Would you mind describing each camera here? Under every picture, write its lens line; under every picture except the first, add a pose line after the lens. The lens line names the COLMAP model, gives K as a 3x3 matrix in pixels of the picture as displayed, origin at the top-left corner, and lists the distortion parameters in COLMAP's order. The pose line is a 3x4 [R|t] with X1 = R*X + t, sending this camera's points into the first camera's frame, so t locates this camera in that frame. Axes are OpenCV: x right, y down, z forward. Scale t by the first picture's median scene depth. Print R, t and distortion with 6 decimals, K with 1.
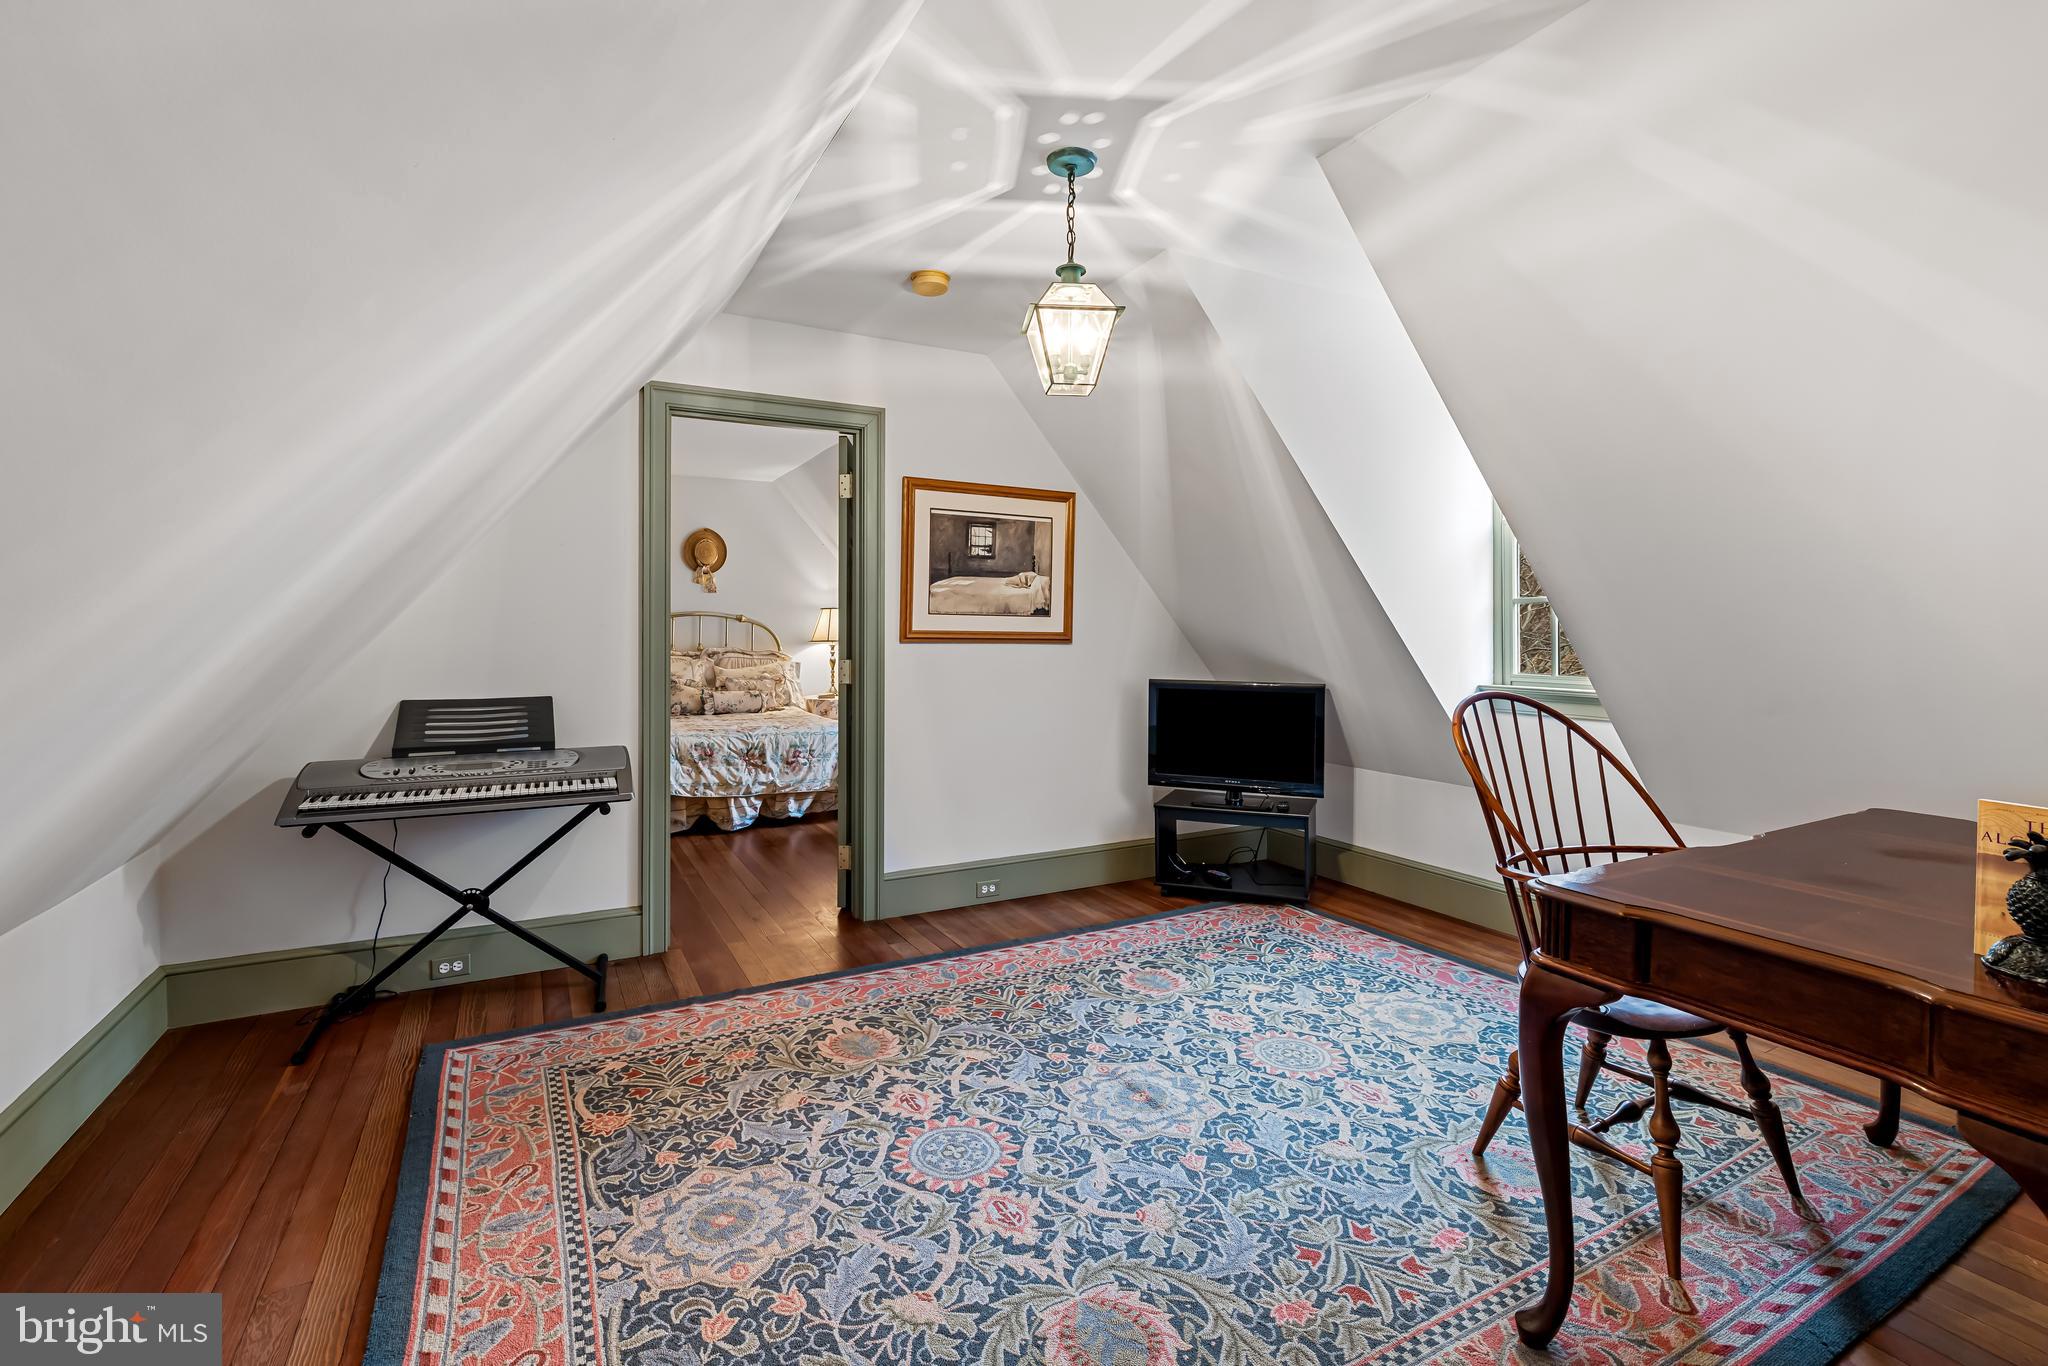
lens RADIAL K [[906.8, 0, 1036.2], [0, 906.8, 630.4], [0, 0, 1]] dist [-0.001161, 0.001416]
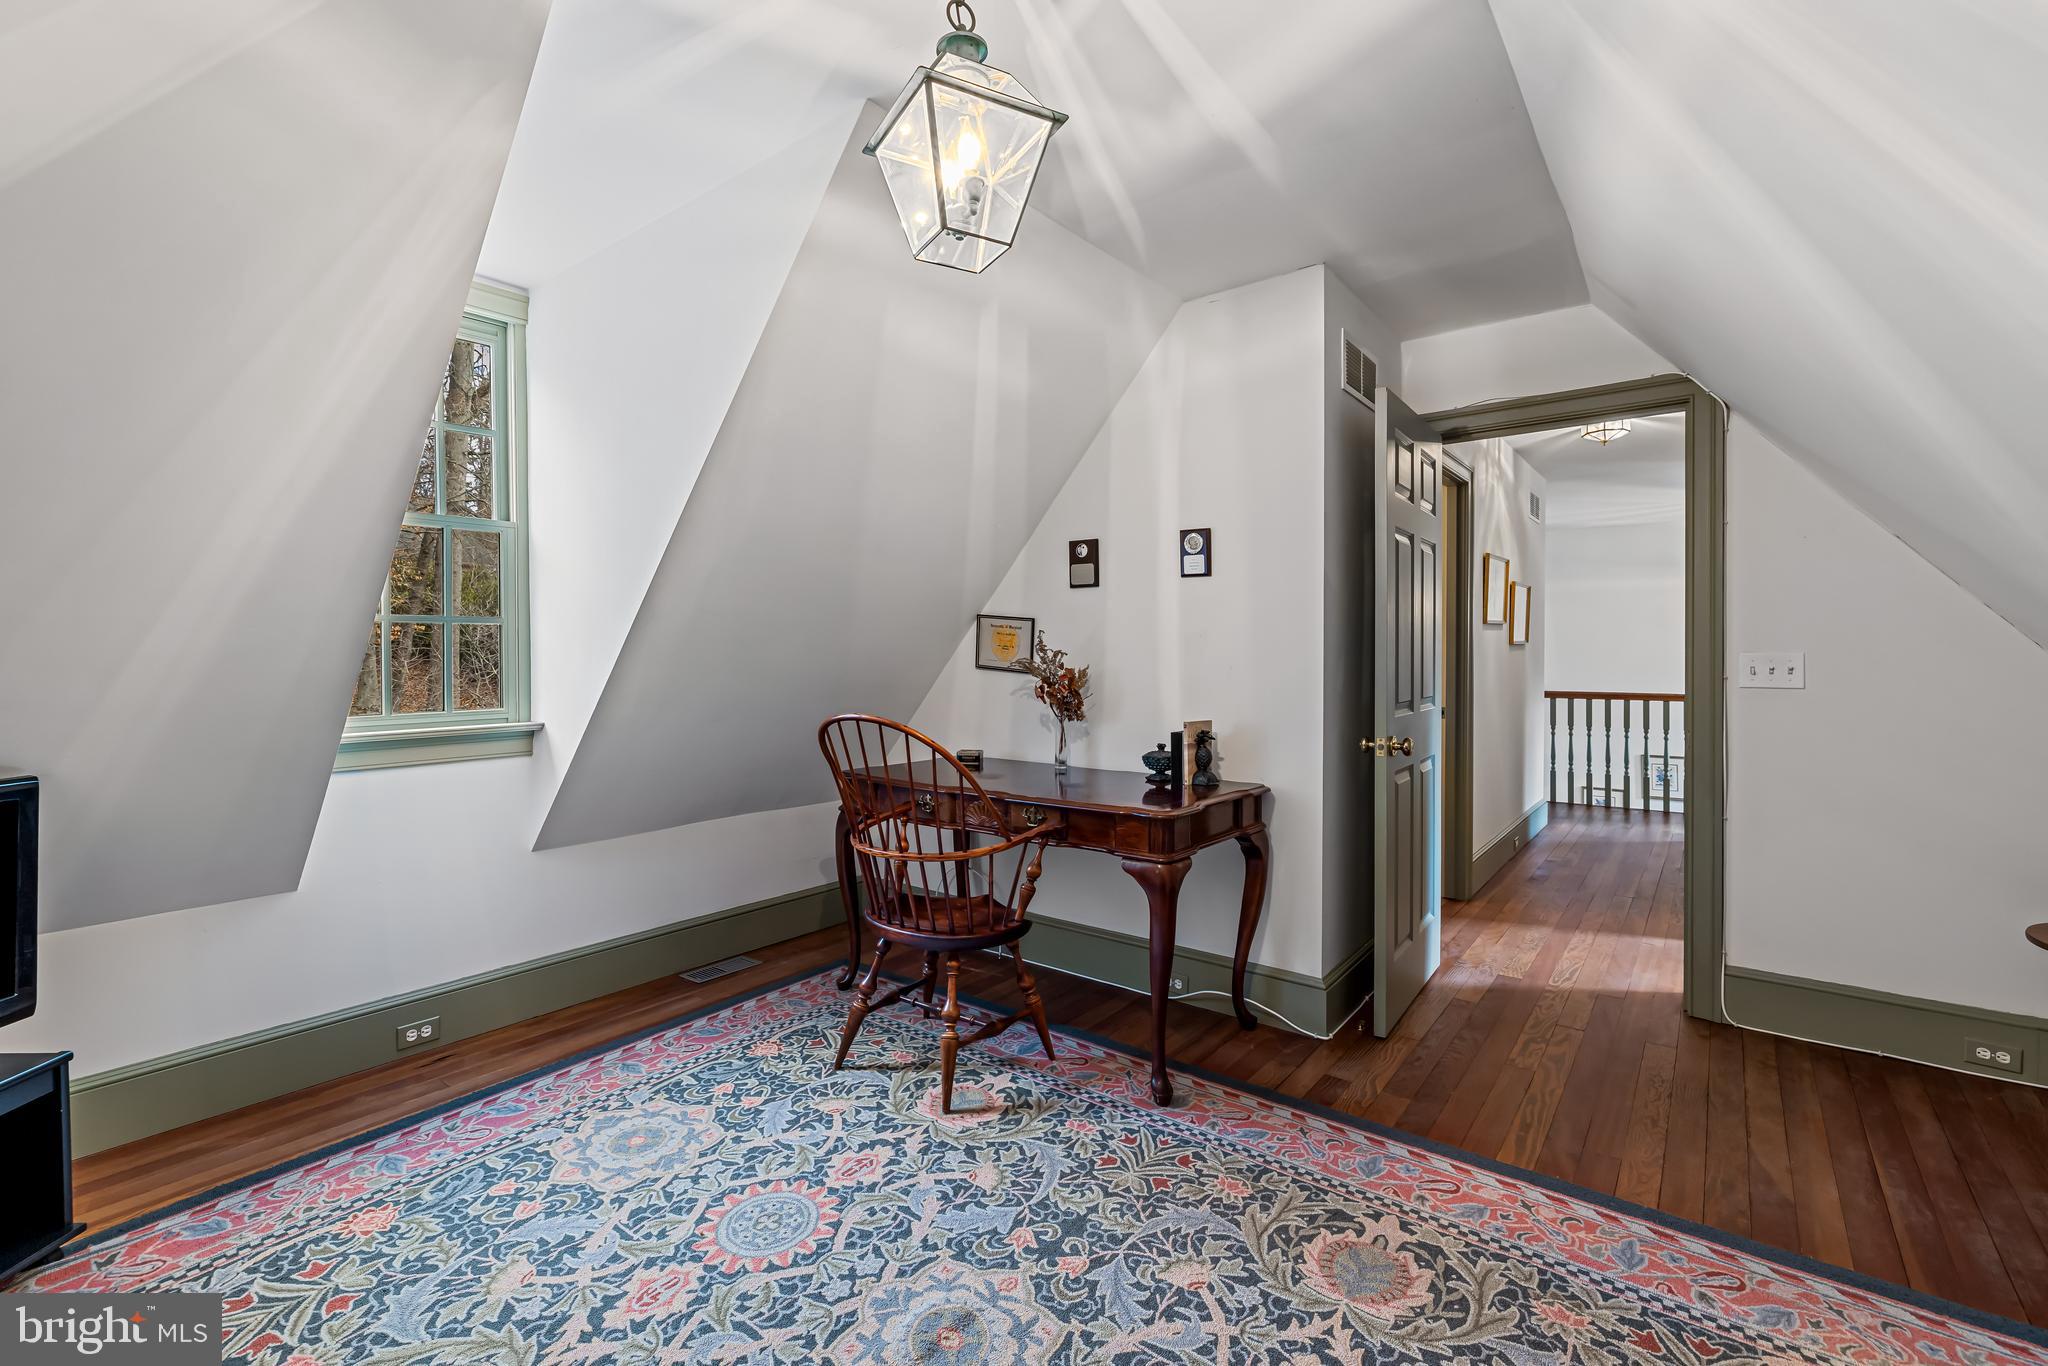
lens RADIAL K [[906.8, 0, 1014.0], [0, 906.8, 678.1], [0, 0, 1]] dist [-0.001161, 0.001416]
pose [[-0.383529, -0.027617, 0.923116, -0.481303], [0.003160, 0.999508, 0.031215, 0.001278], [-0.923523, 0.014889, -0.383253, 1.131792]]
